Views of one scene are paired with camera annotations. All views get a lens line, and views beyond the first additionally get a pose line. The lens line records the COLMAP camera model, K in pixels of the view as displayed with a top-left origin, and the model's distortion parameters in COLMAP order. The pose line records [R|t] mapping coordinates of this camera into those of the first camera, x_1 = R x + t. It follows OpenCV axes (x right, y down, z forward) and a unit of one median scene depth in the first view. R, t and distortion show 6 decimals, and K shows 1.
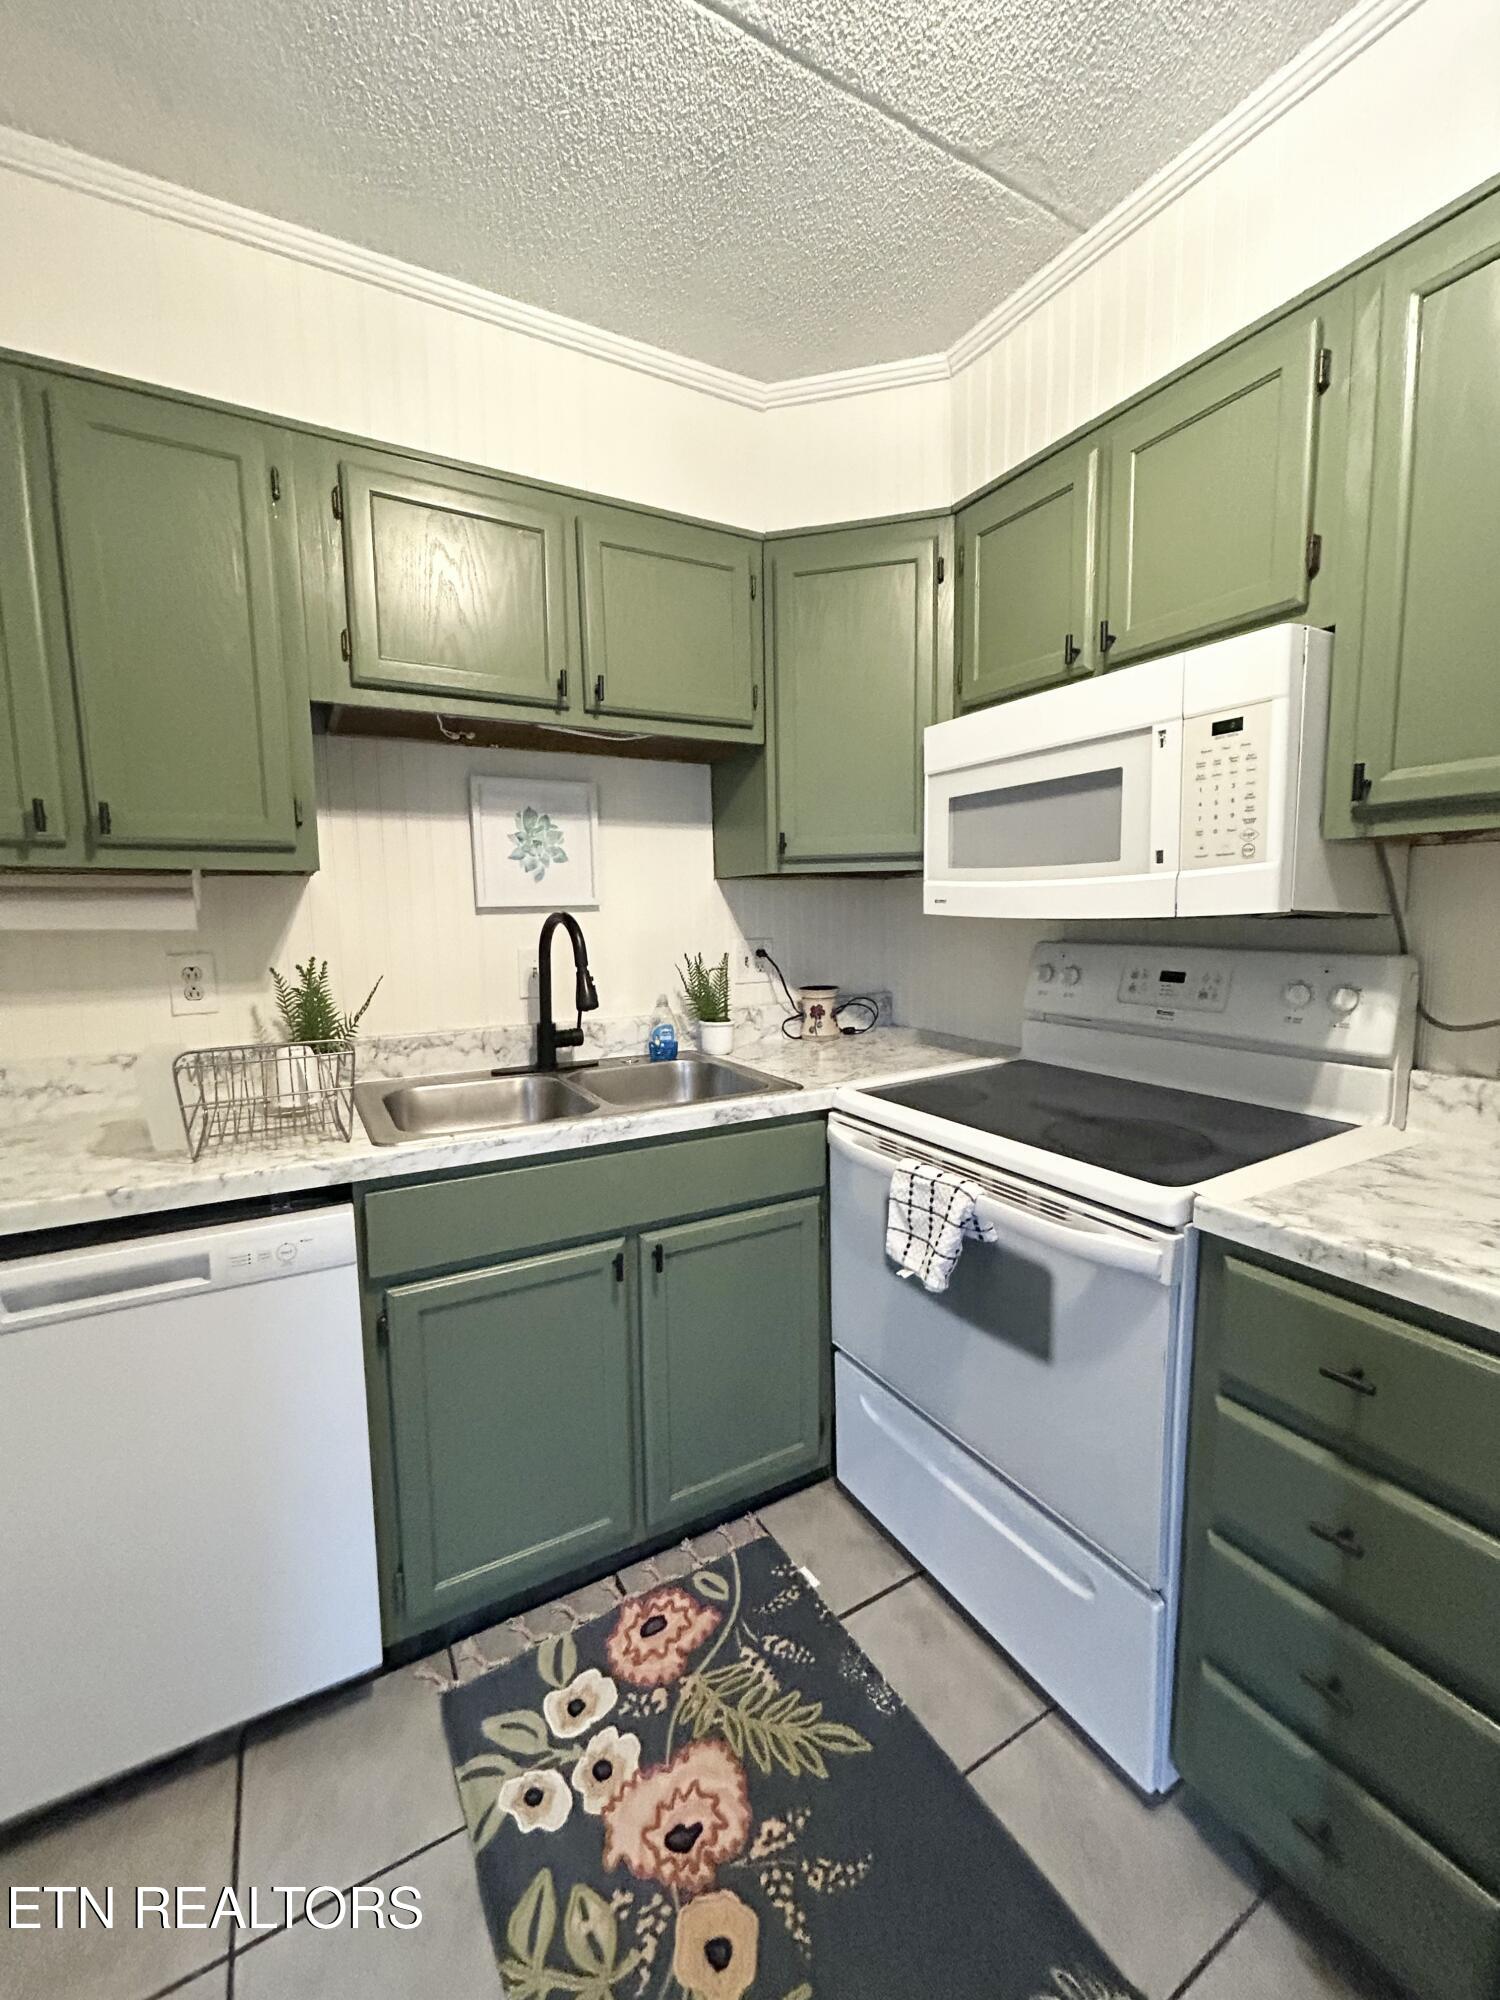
lens RADIAL K [[811.5, 0, 755.0], [0, 811.5, 996.1], [0, 0, 1]] dist [0.001668, -0.001260]
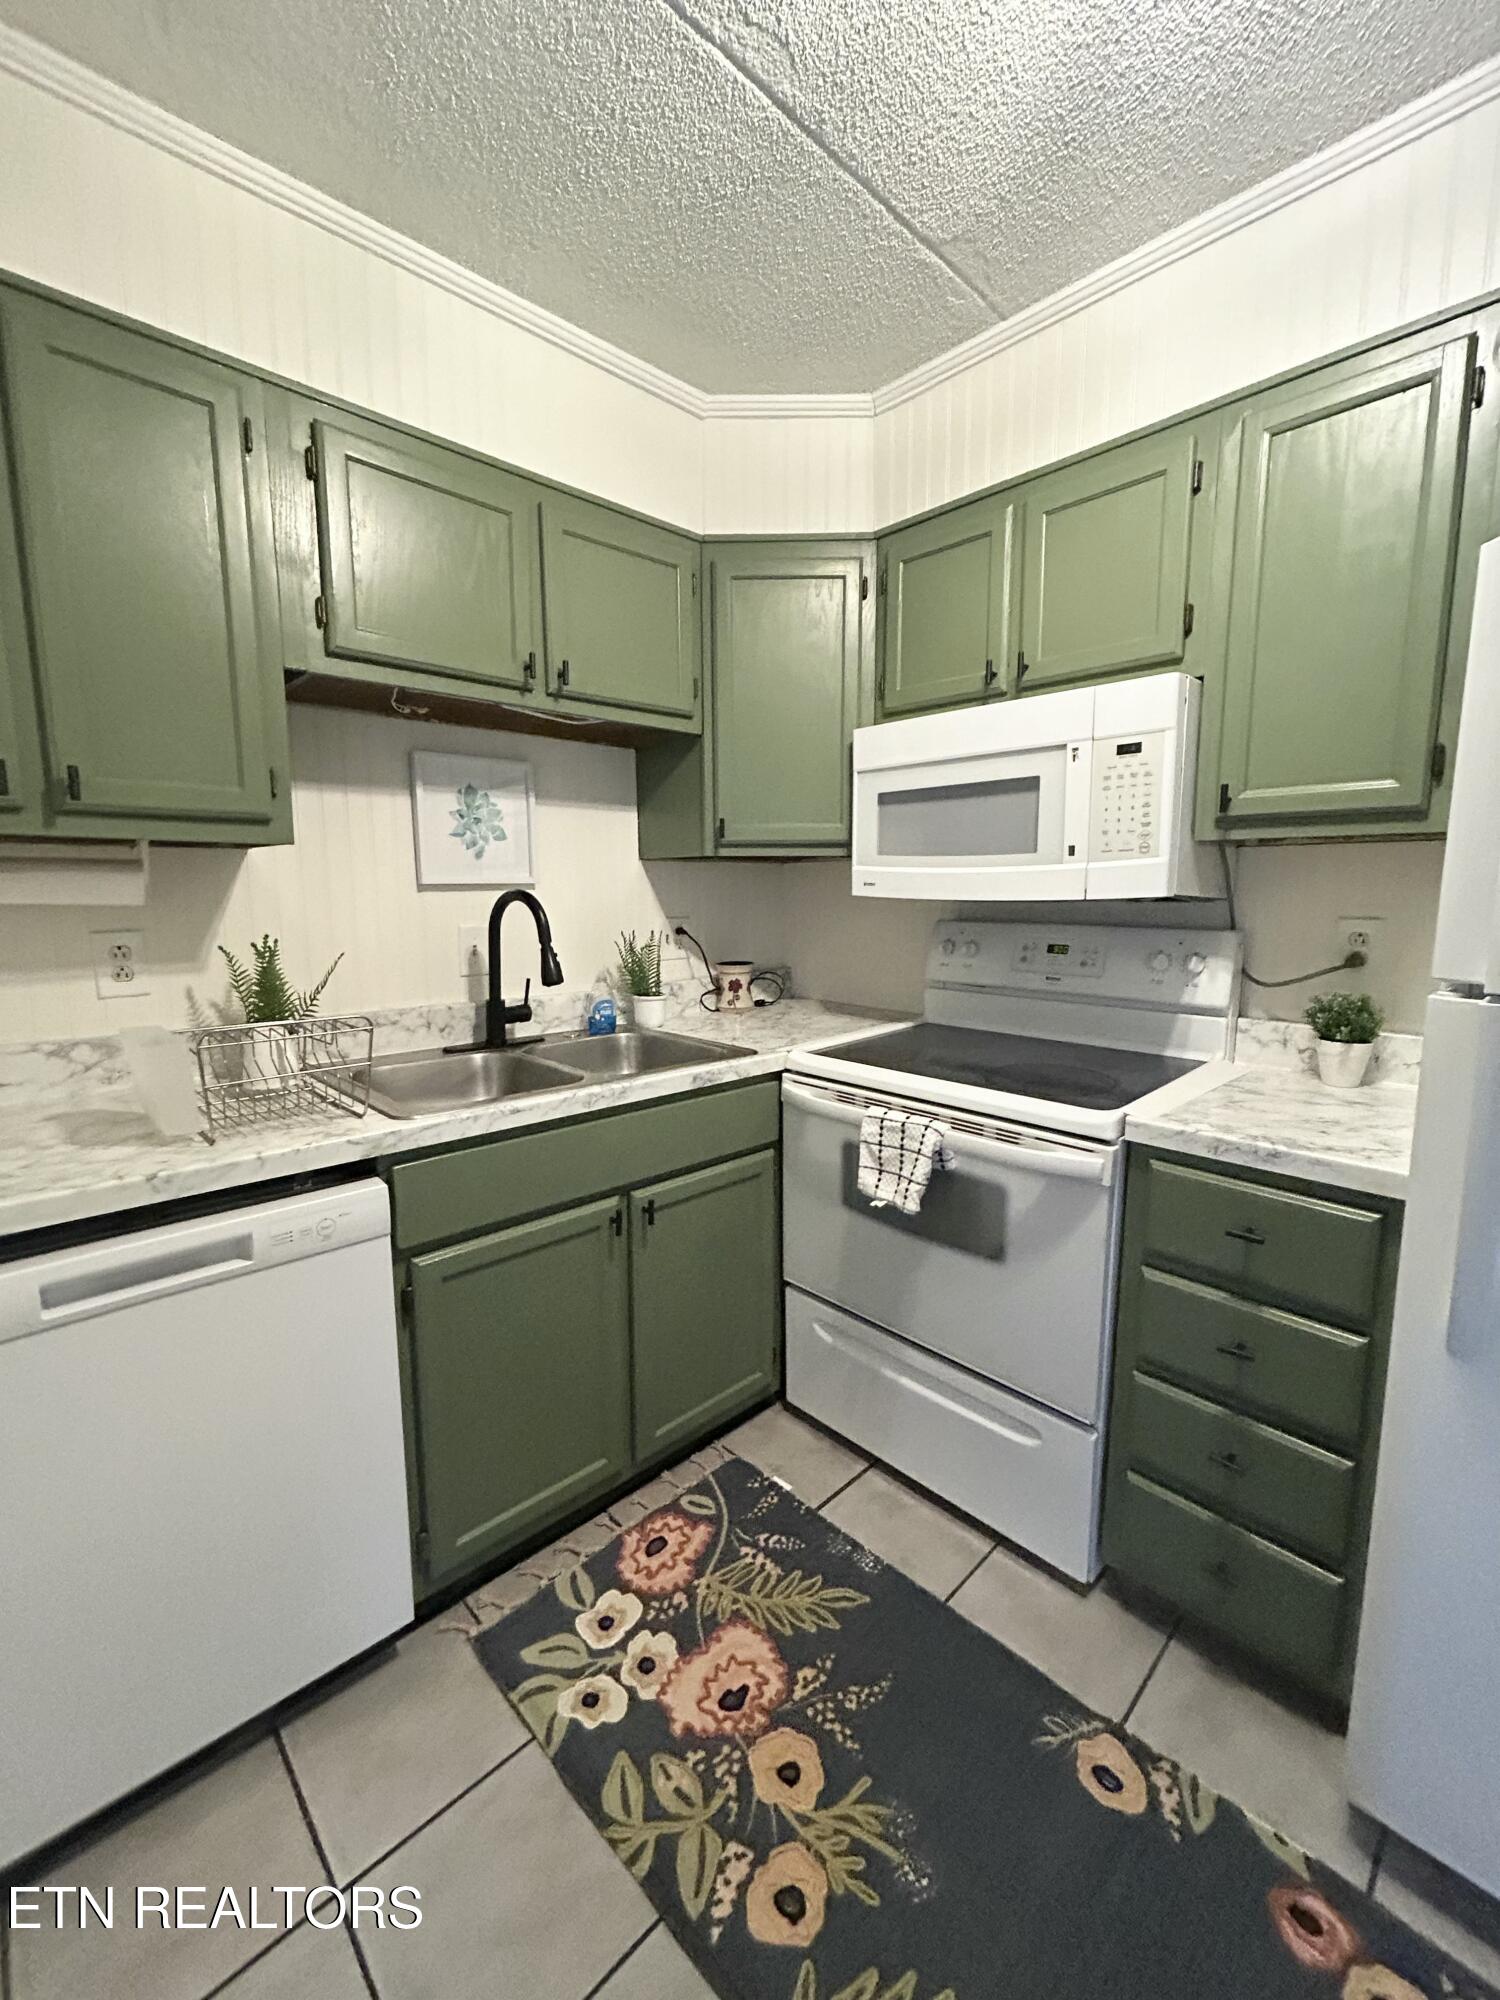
lens RADIAL K [[811.5, 0, 756.6], [0, 811.5, 996.7], [0, 0, 1]] dist [0.001668, -0.001260]
pose [[0.969759, -0.020868, 0.243172, -0.243989], [0.015129, 0.999562, 0.025443, 0.010690], [-0.243596, -0.020994, 0.969650, -0.078214]]
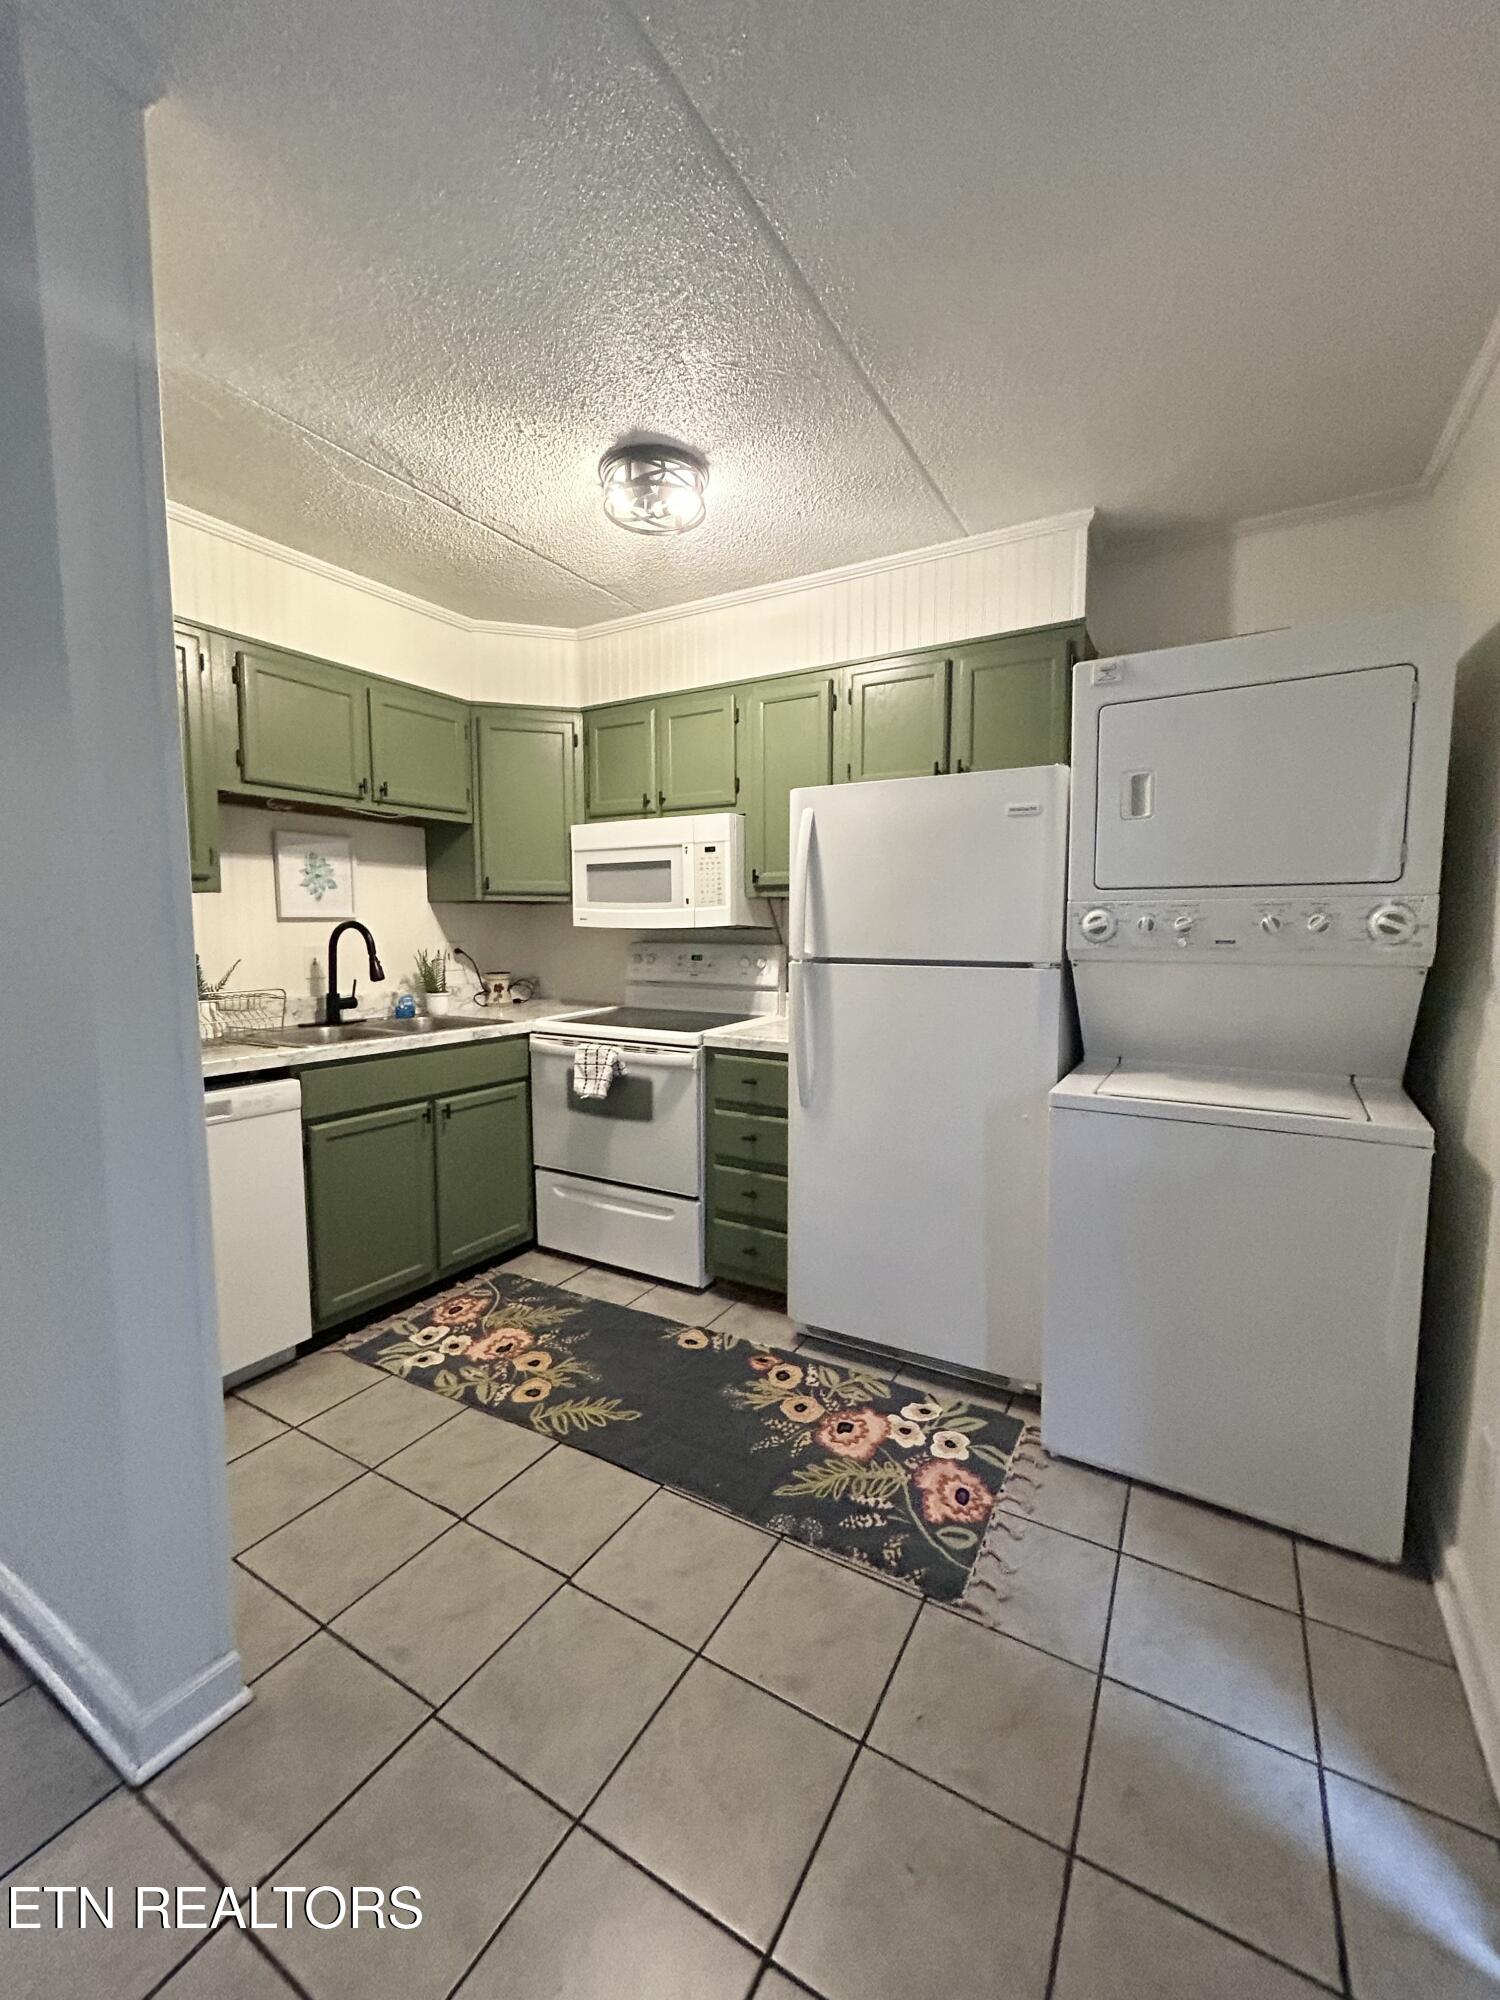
lens RADIAL K [[811.5, 0, 755.7], [0, 811.5, 996.8], [0, 0, 1]] dist [0.001668, -0.001260]
pose [[0.864798, -0.028842, 0.501291, -0.437344], [0.041684, 0.999027, -0.014431, 0.123837], [-0.500387, 0.033376, 0.865158, -0.952062]]
